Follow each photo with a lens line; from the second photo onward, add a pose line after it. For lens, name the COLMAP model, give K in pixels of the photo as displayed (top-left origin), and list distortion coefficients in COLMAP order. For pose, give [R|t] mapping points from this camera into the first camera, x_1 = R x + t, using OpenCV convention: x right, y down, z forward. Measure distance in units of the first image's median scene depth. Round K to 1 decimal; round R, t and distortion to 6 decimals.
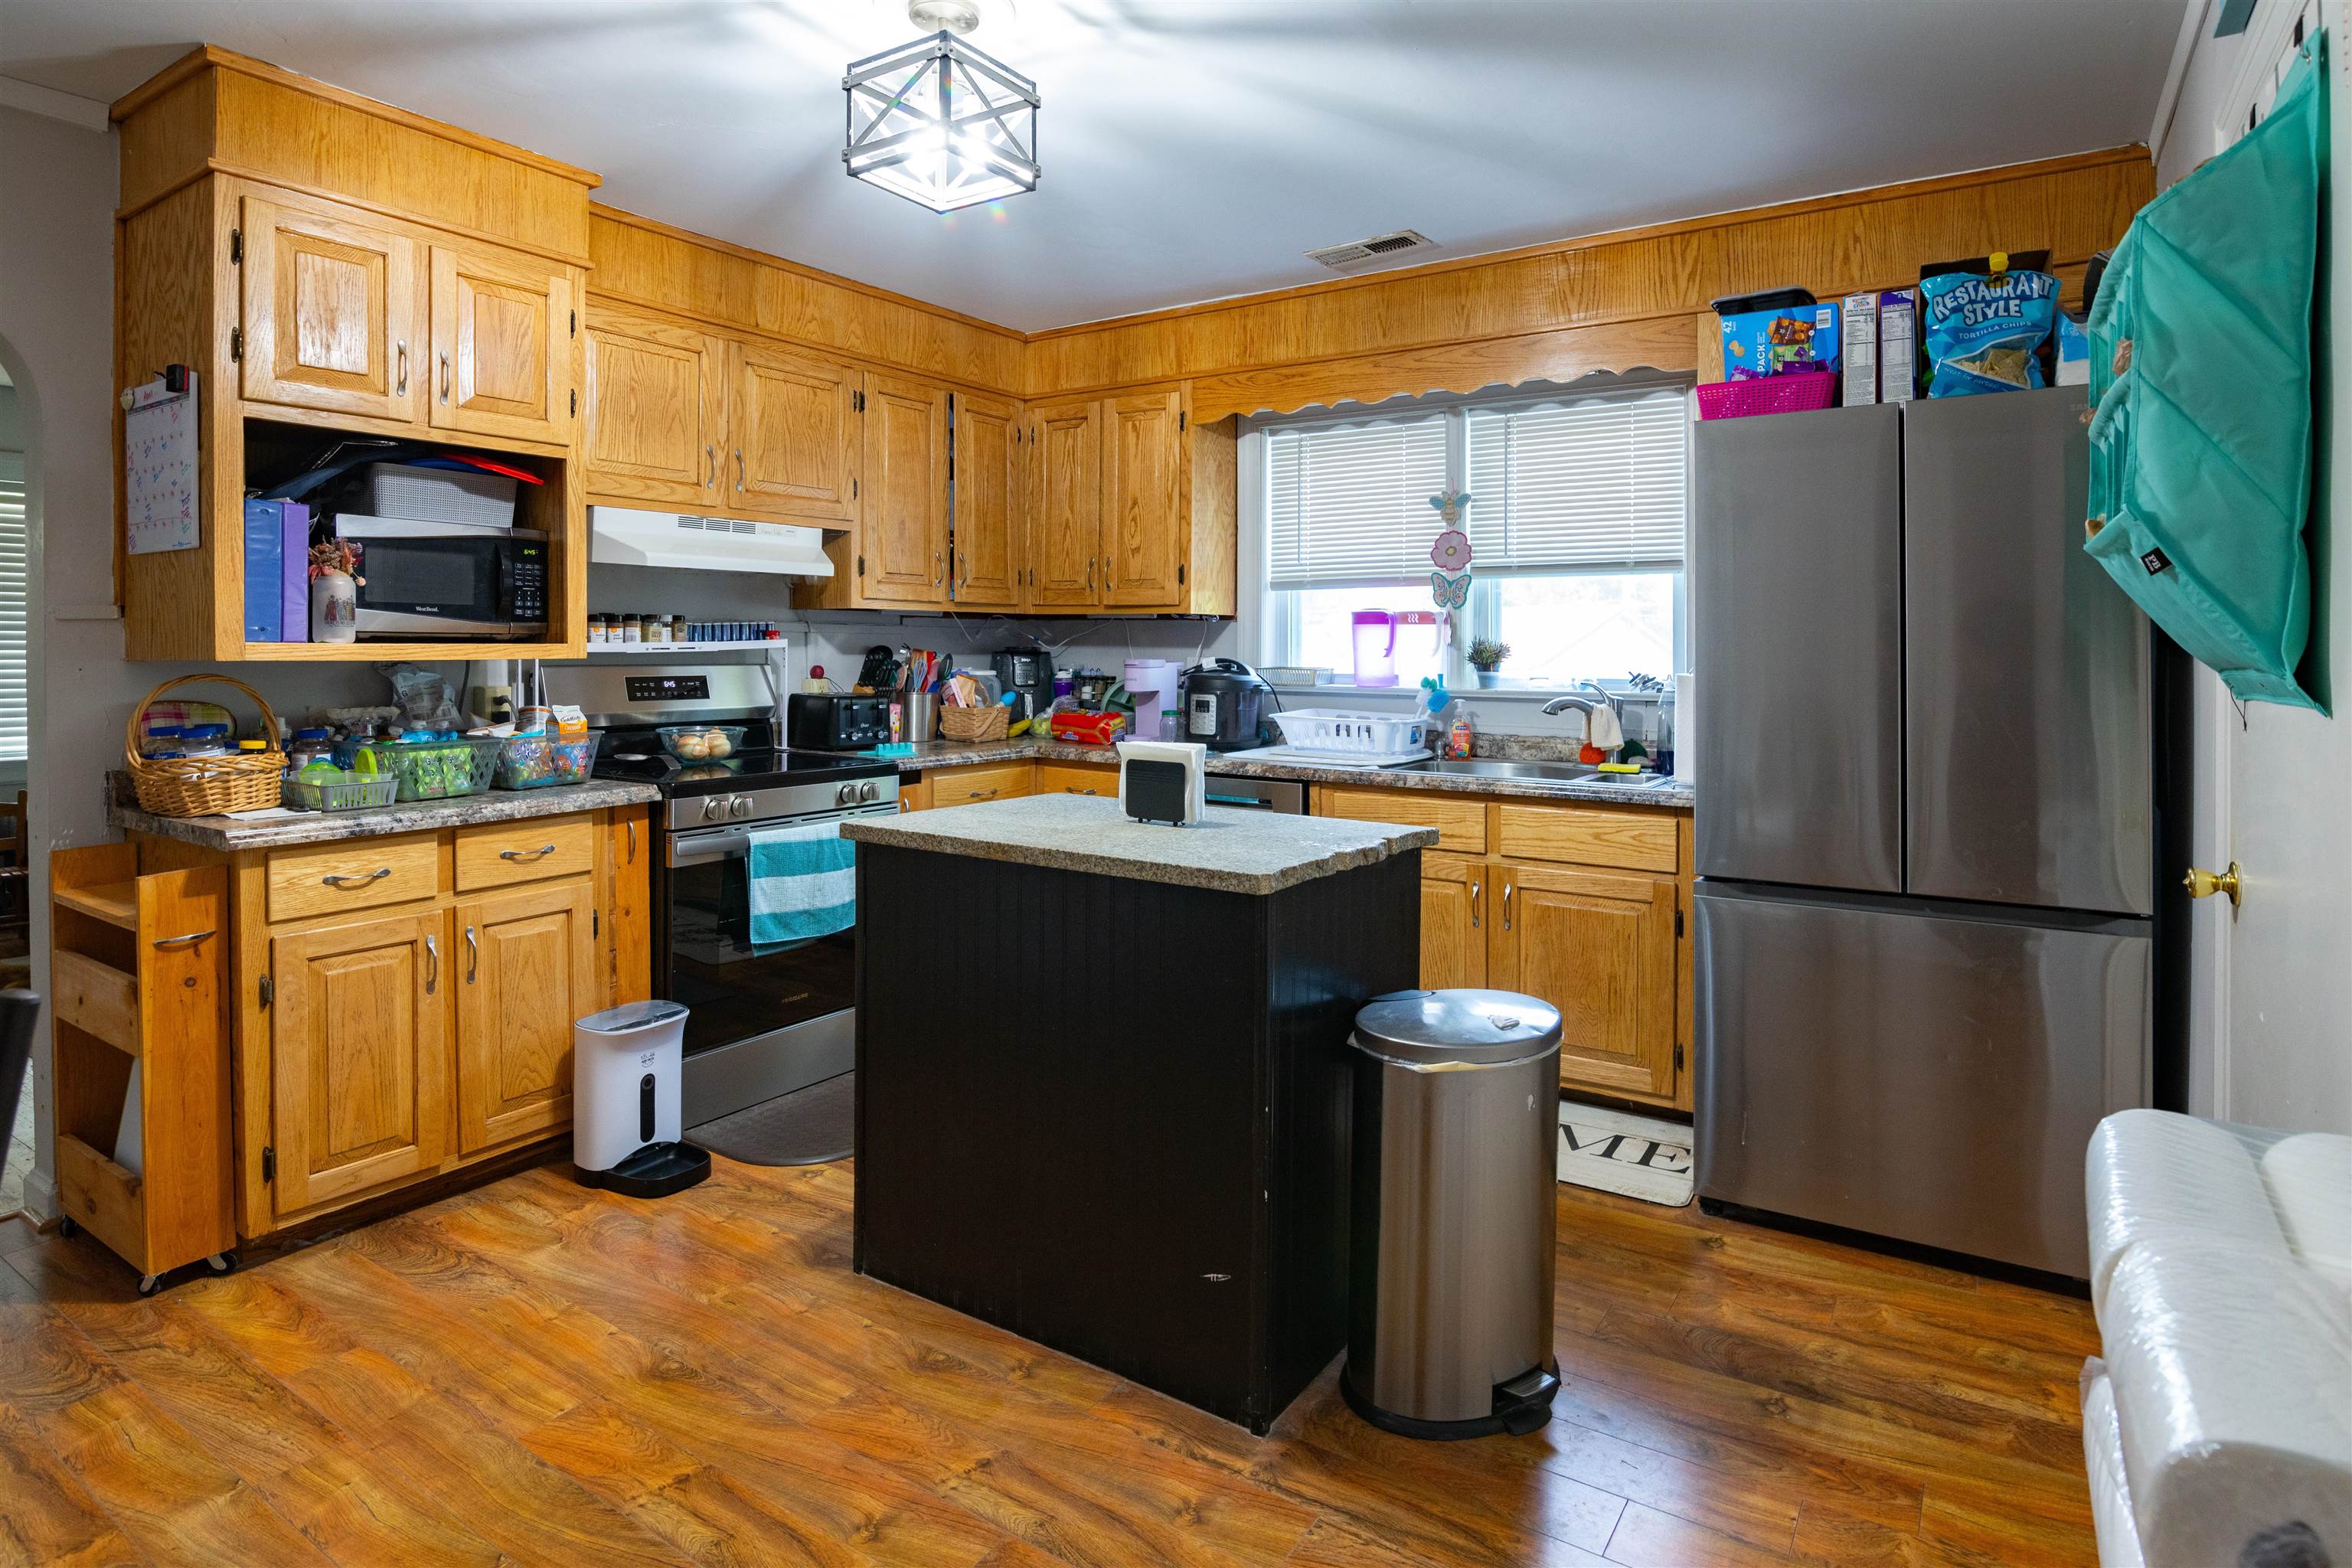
lens RADIAL K [[1232.9, 0, 1178.4], [0, 1232.9, 654.6], [0, 0, 1]] dist [-0.018708, -0.000198]
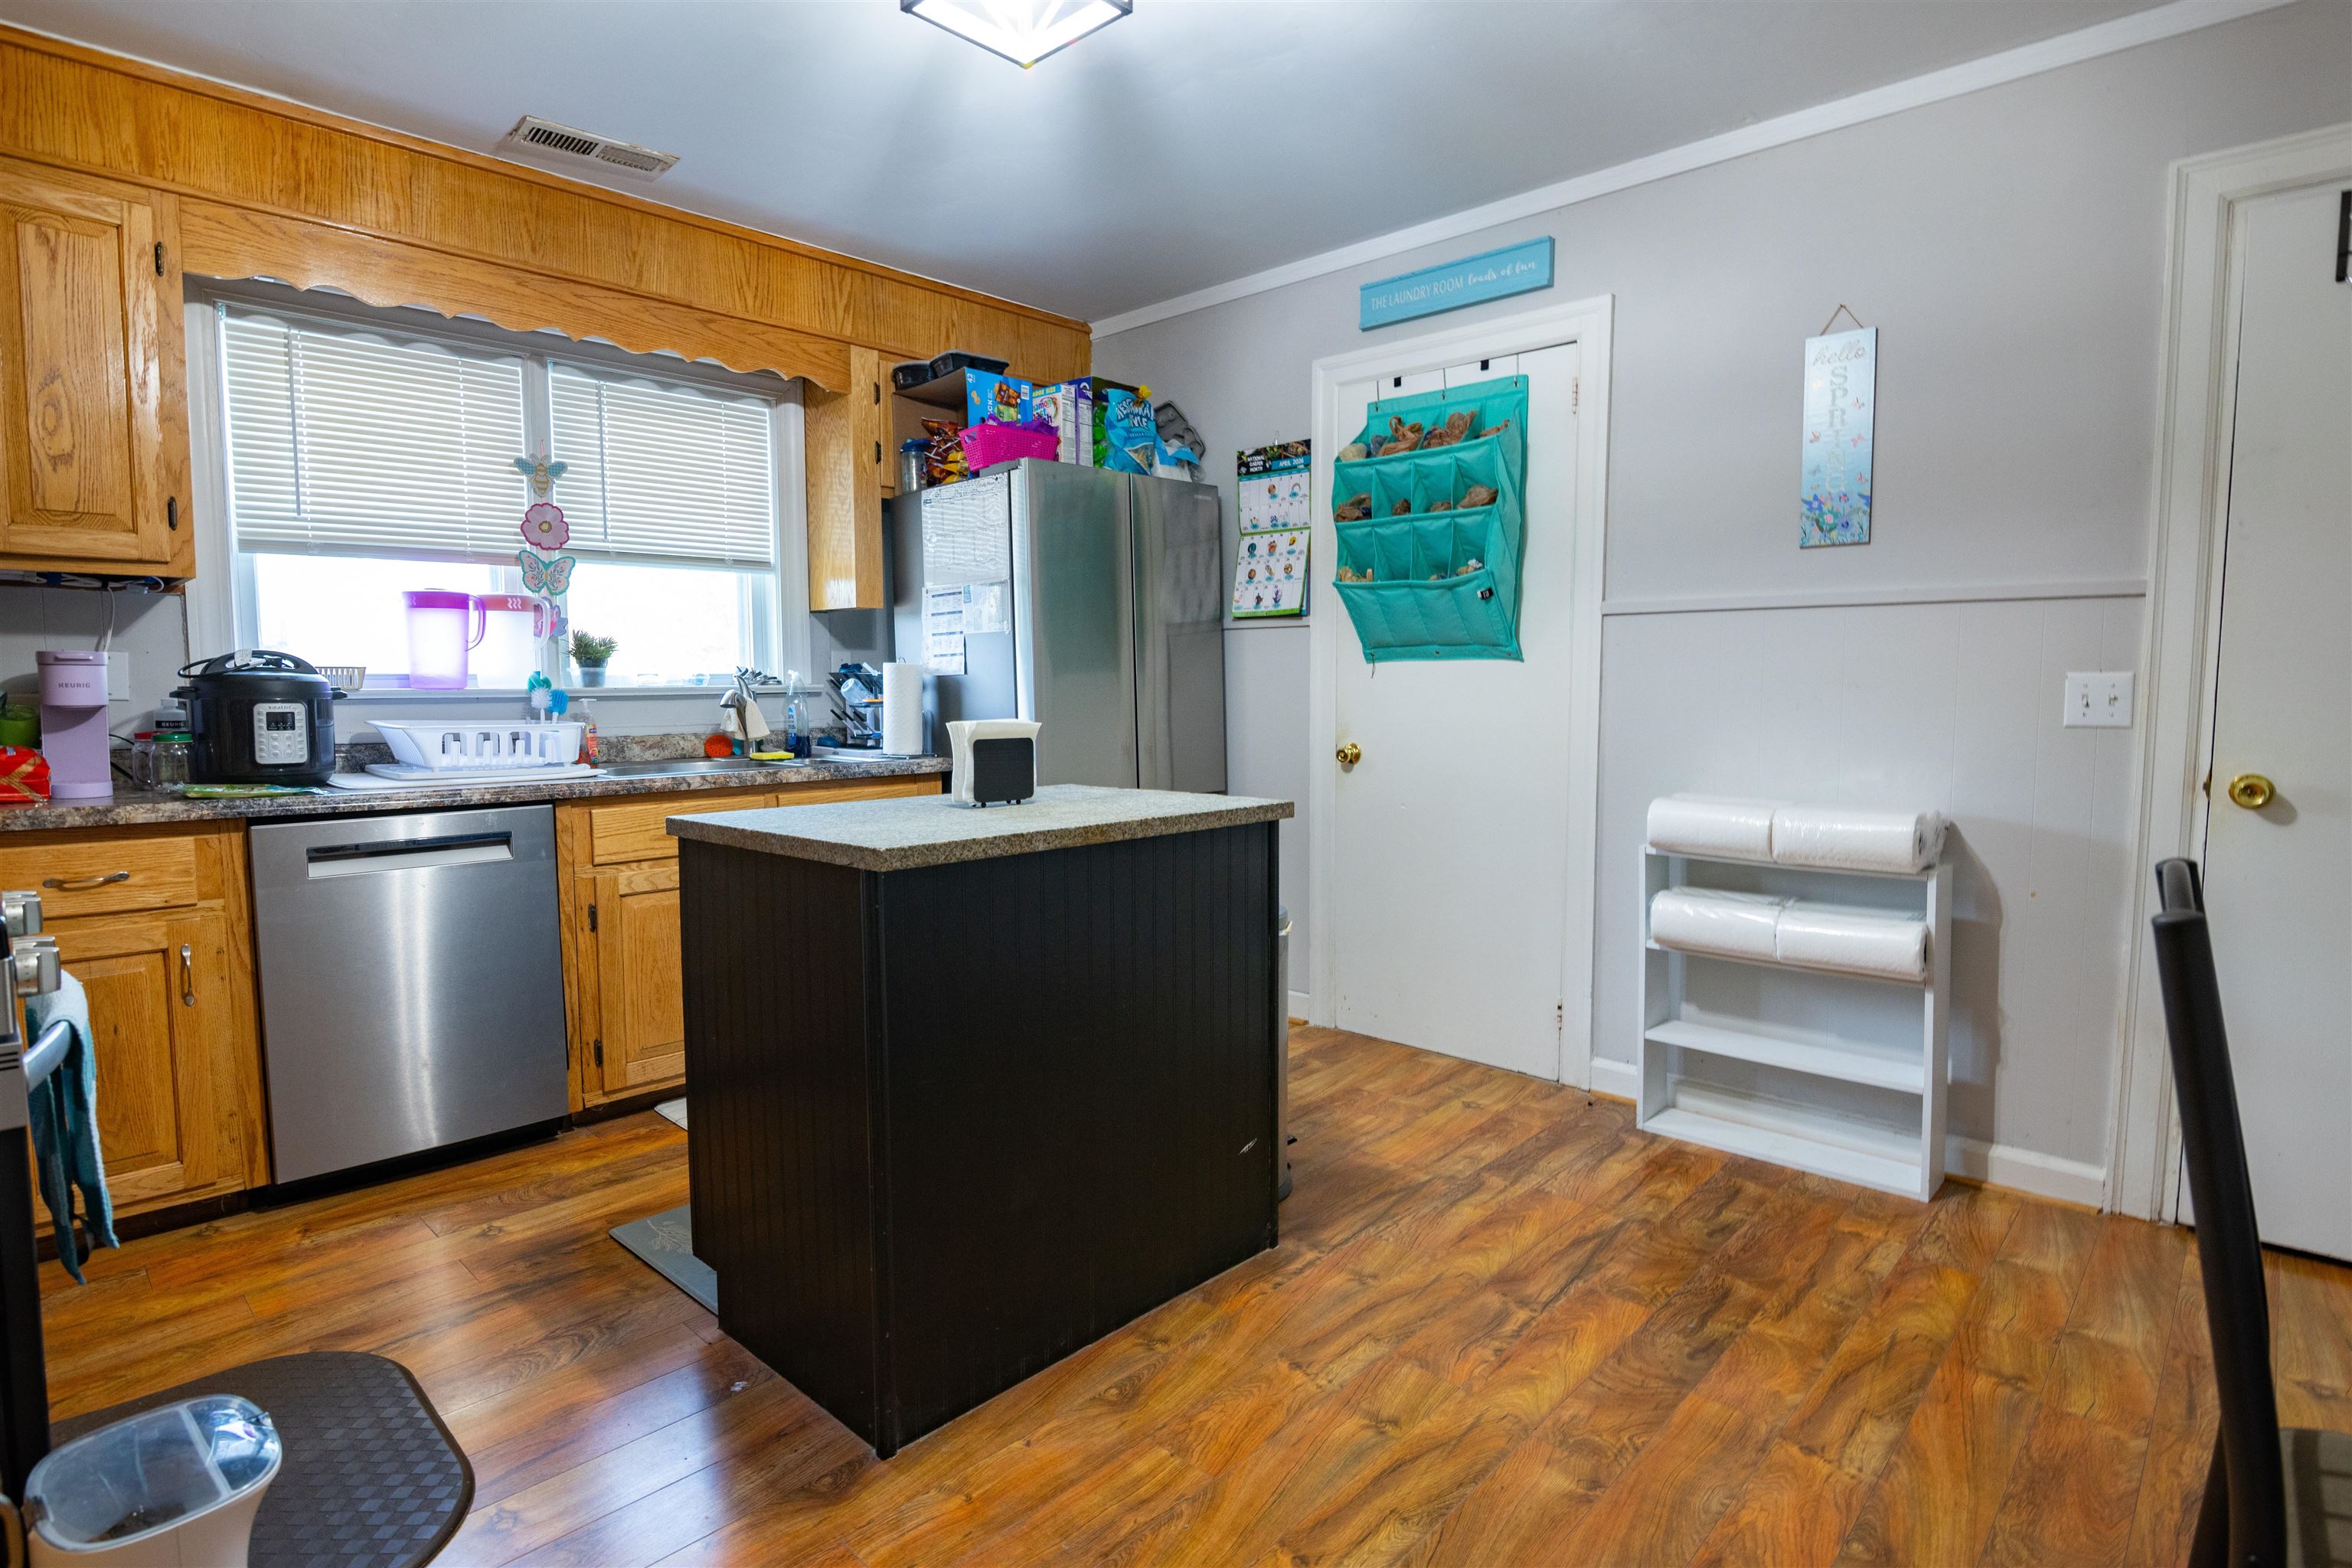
lens RADIAL K [[1218.1, 0, 1176.0], [0, 1218.1, 784.0], [0, 0, 1]] dist [-0.018784, -0.000438]
pose [[0.172000, -0.090795, 0.980904, -0.749578], [0.012049, 0.995863, 0.090067, 0.032021], [-0.985023, -0.003673, 0.172383, 0.583555]]
